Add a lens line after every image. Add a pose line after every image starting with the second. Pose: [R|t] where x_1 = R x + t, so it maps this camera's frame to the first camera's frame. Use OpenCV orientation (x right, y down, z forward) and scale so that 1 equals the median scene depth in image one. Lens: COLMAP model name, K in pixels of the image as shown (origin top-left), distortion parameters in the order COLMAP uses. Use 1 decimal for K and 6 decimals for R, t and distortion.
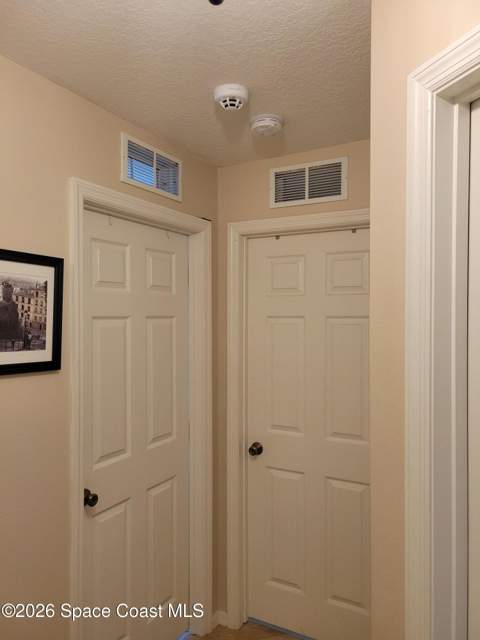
lens RADIAL K [[477.1, 0, 238.6], [0, 477.1, 323.2], [0, 0, 1]] dist [0.042728, -0.030118]
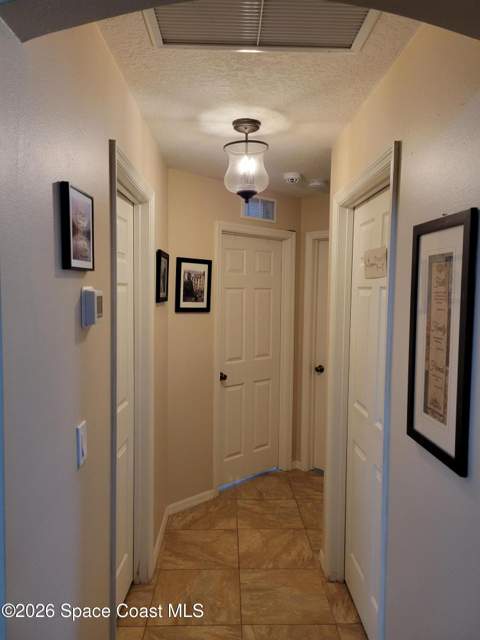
lens RADIAL K [[477.1, 0, 238.8], [0, 477.1, 319.1], [0, 0, 1]] dist [0.042728, -0.030118]
pose [[0.953598, 0.028790, -0.299703, 0.340782], [-0.015824, 0.998834, 0.045601, 0.025013], [0.300667, -0.038742, 0.952942, -0.866175]]
